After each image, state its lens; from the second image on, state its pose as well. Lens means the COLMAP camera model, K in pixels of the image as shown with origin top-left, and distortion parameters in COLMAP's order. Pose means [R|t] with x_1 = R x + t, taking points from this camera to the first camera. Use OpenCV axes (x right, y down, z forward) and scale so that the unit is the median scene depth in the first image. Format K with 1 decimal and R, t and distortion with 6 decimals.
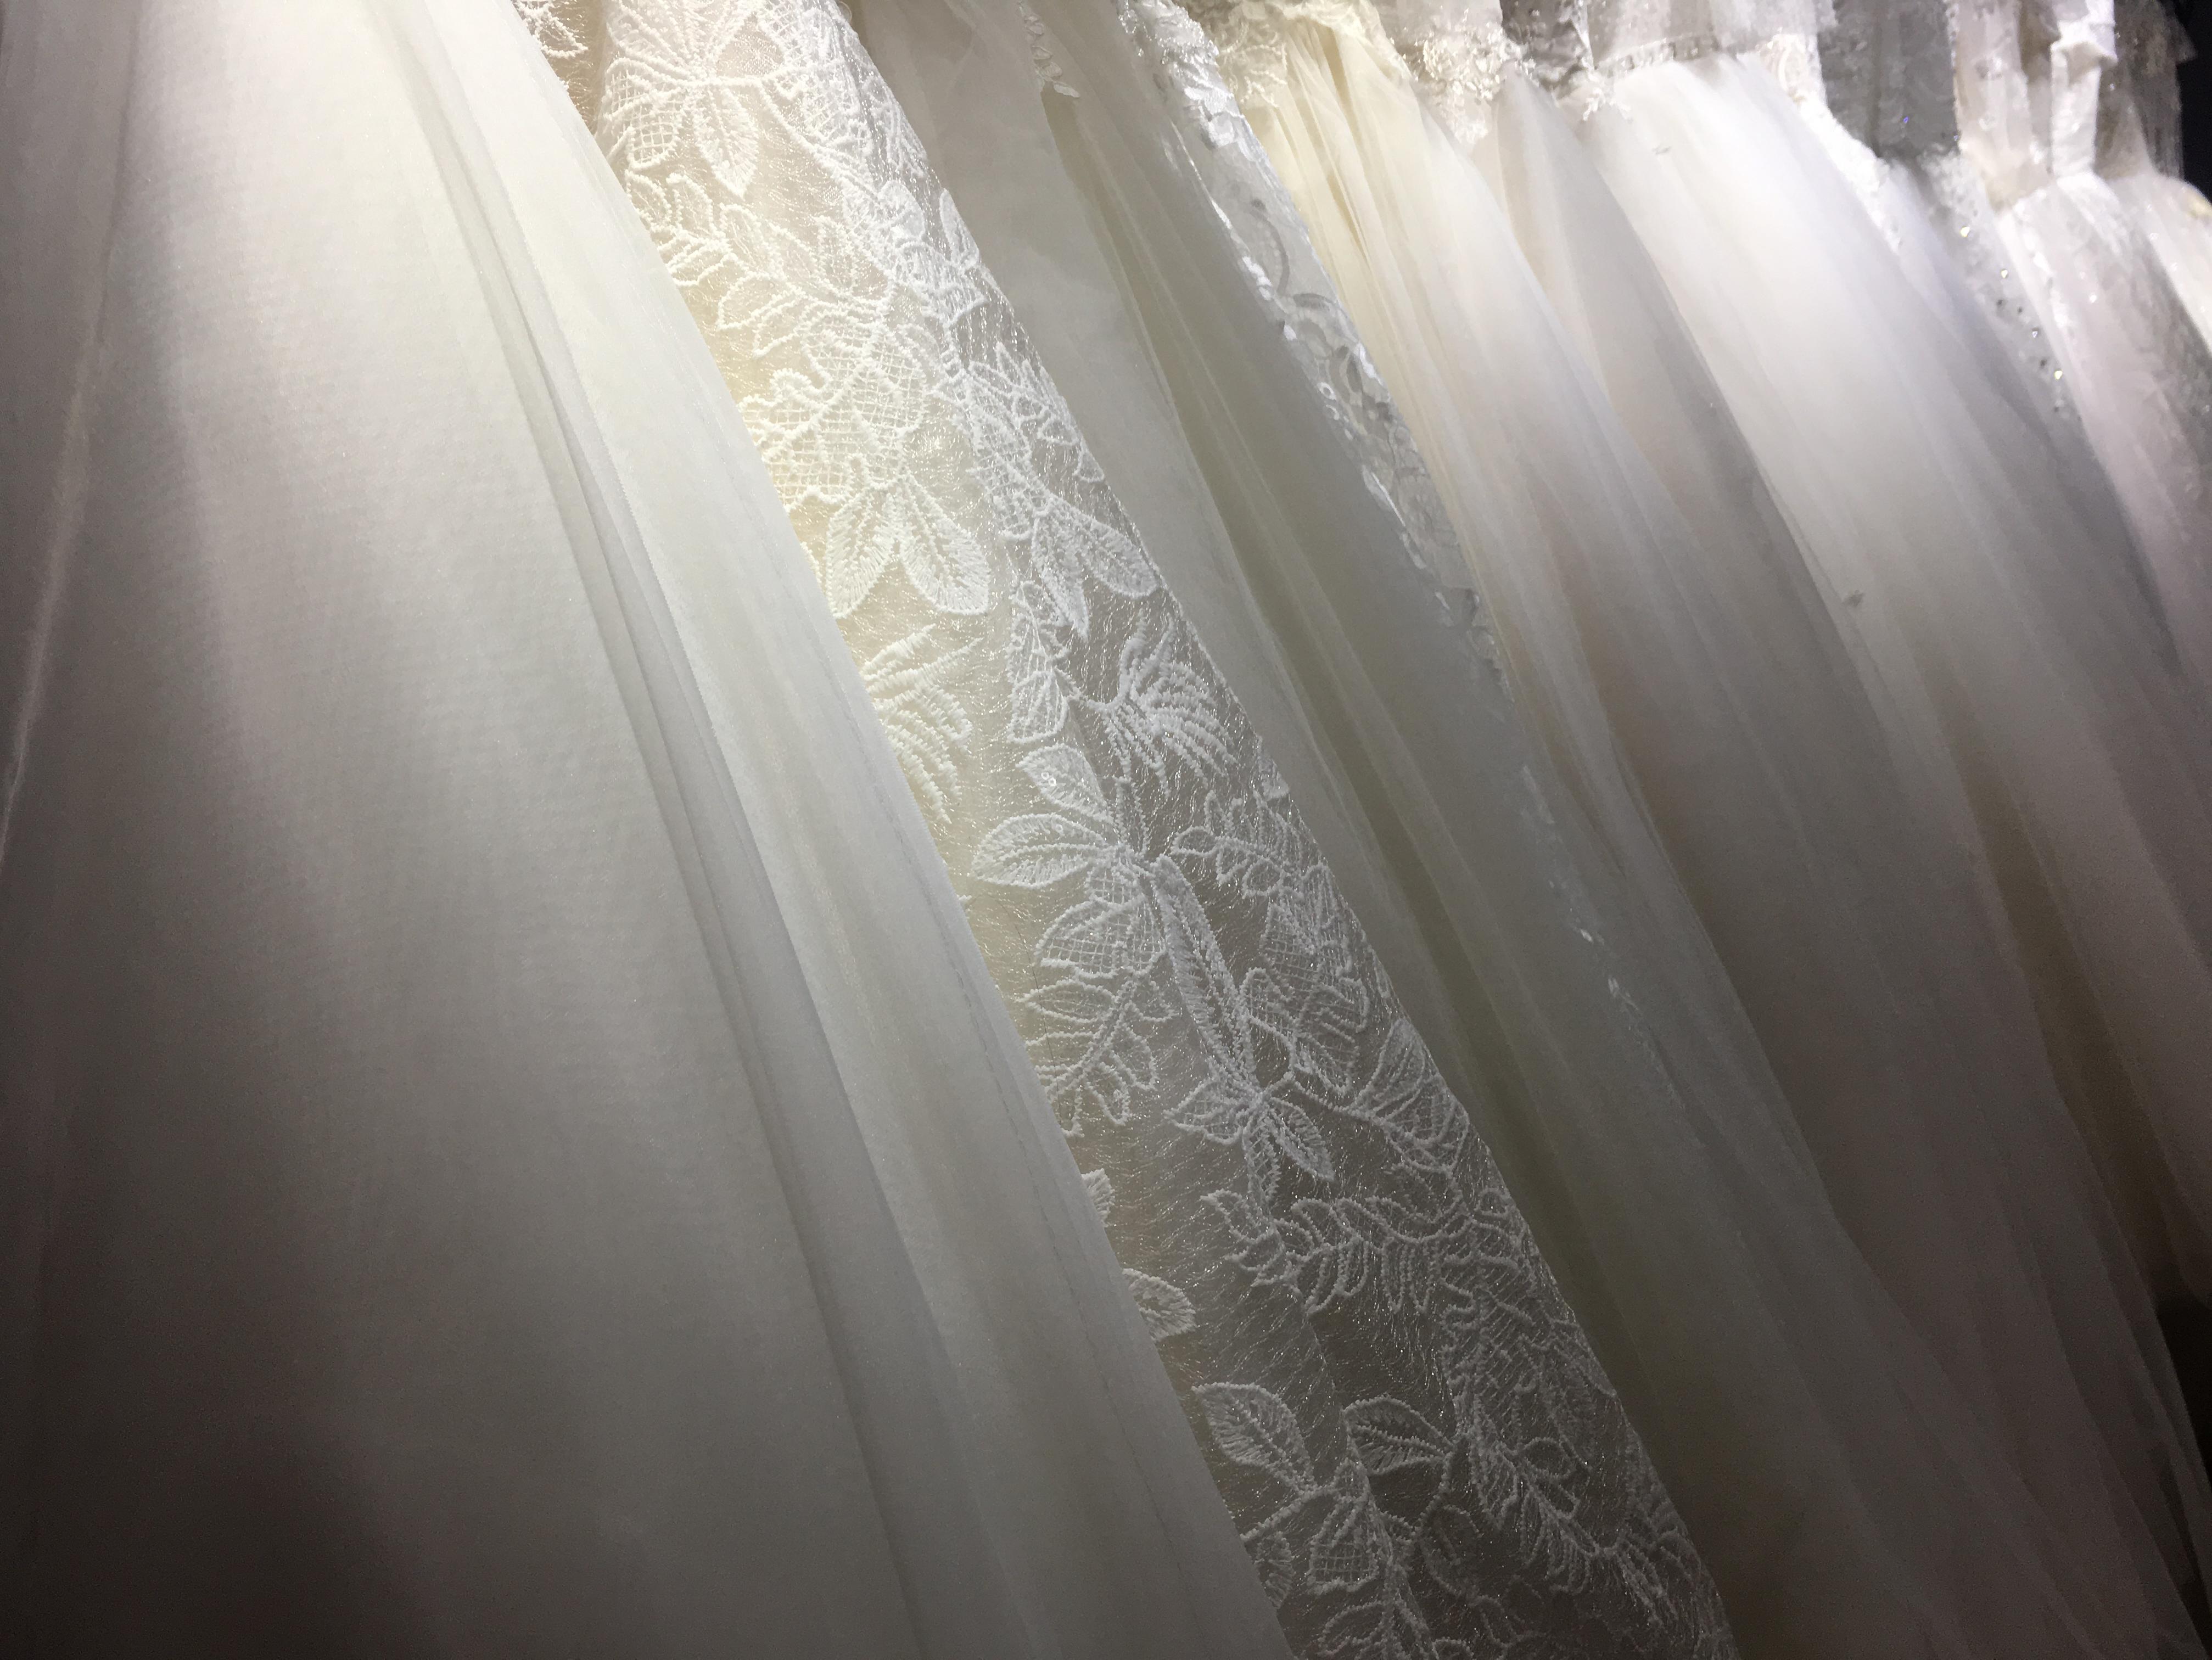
lens RADIAL K [[1874.1, 0, 1106.0], [0, 1874.1, 830.0], [0, 0, 1]] dist [0.069059, -0.109255]
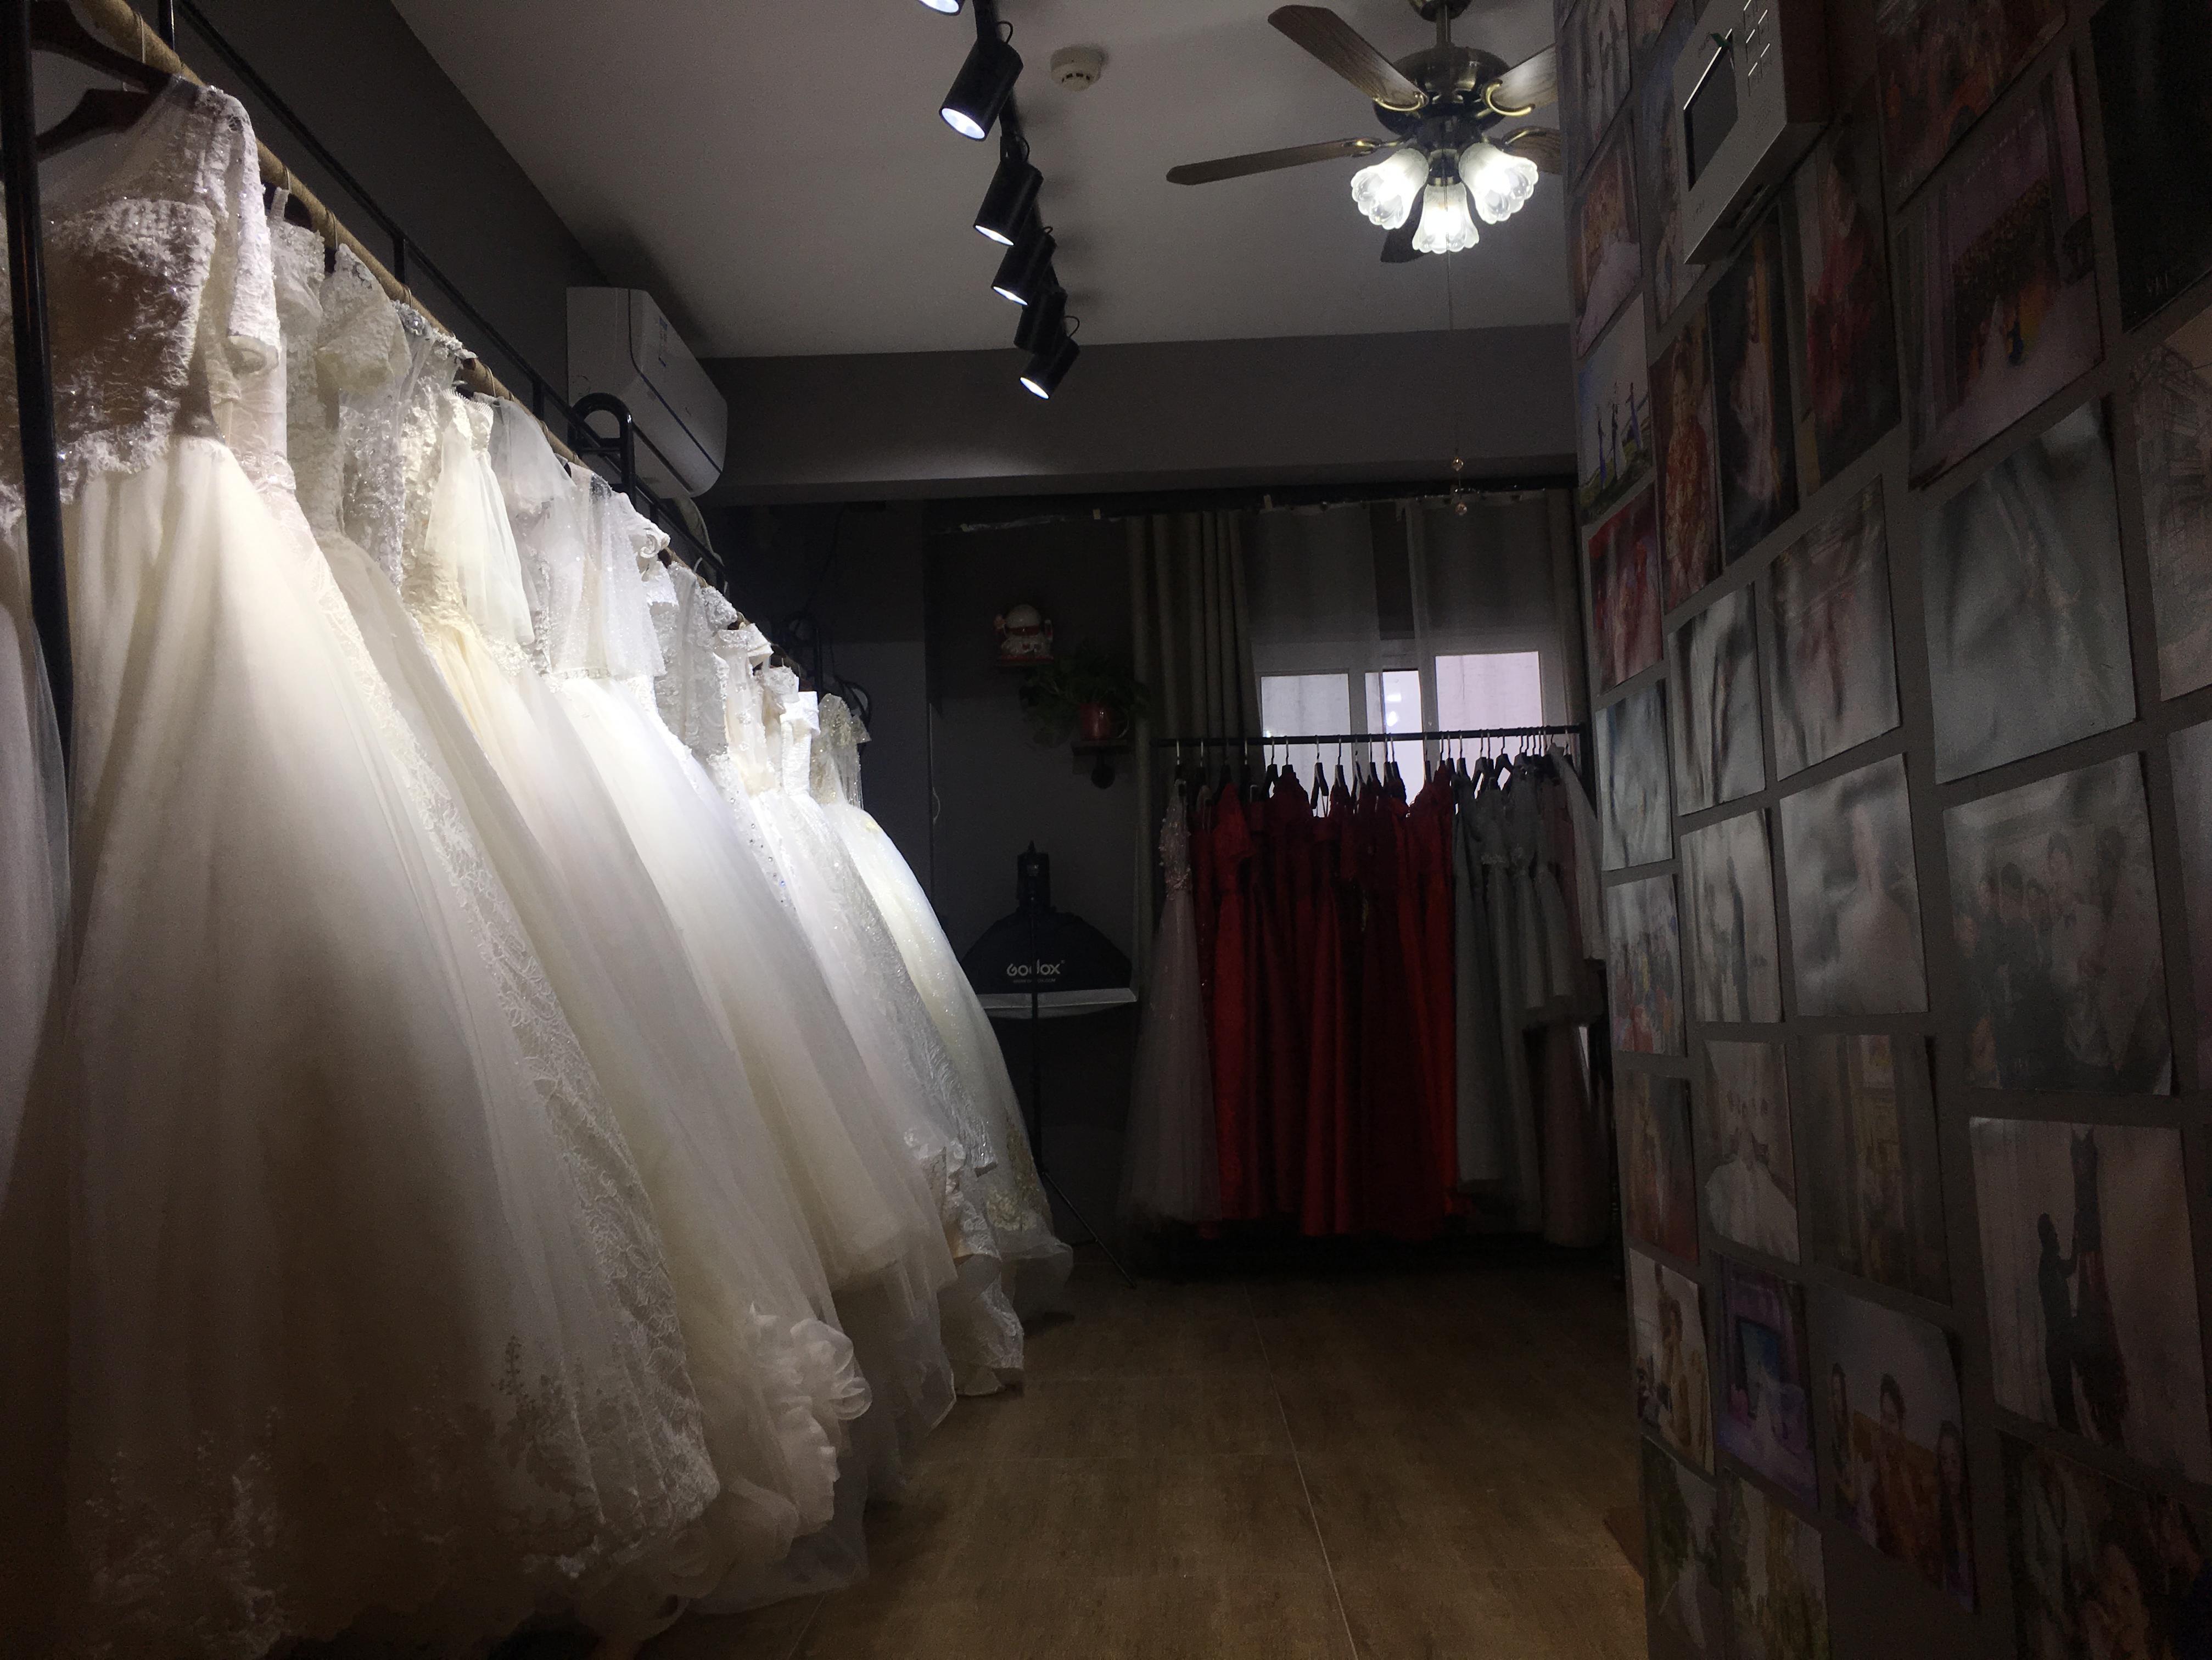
lens RADIAL K [[1874.1, 0, 1106.0], [0, 1874.1, 830.0], [0, 0, 1]] dist [0.069059, -0.109255]
pose [[0.824363, 0.110557, 0.555160, -0.219963], [0.076379, 0.950048, -0.302613, 0.255388], [-0.560885, 0.291865, 0.774741, -0.523088]]
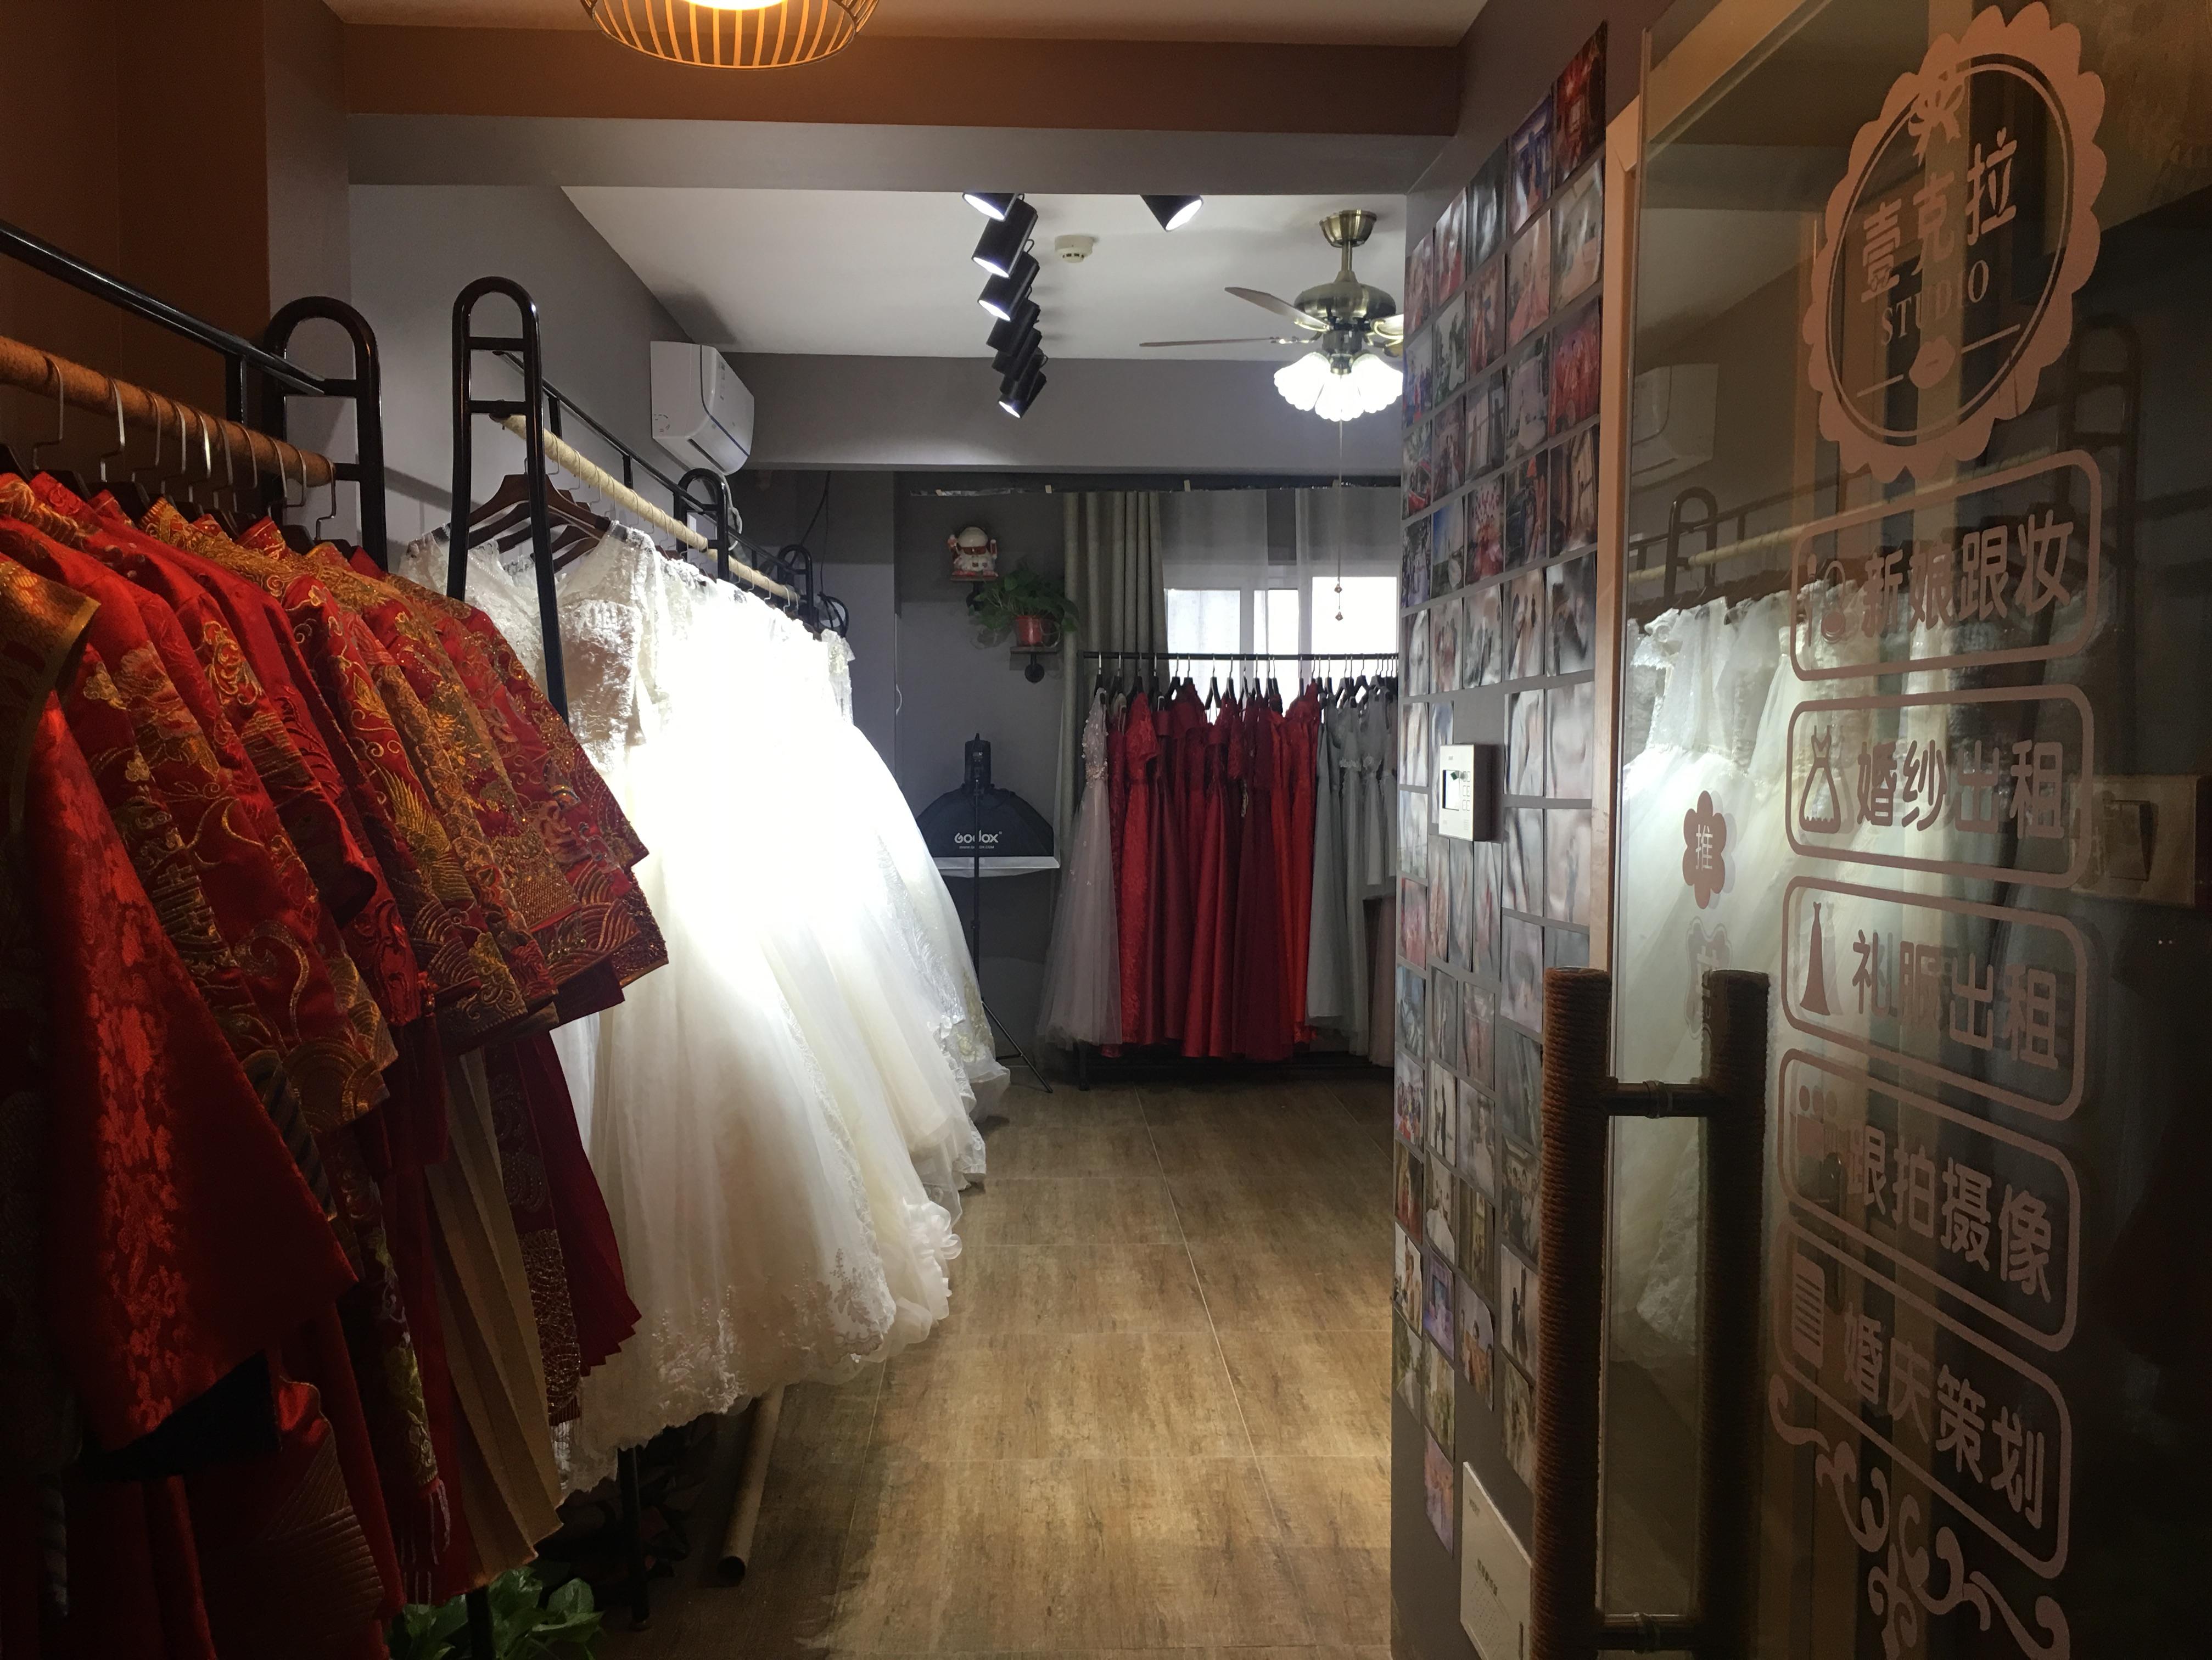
lens RADIAL K [[1868.2, 0, 1118.8], [0, 1868.2, 822.9], [0, 0, 1]] dist [0.038815, 0.000579]
pose [[0.772484, 0.056171, 0.632546, -0.643646], [0.058245, 0.985615, -0.158654, 0.146425], [-0.632358, 0.159400, 0.758100, -0.946938]]
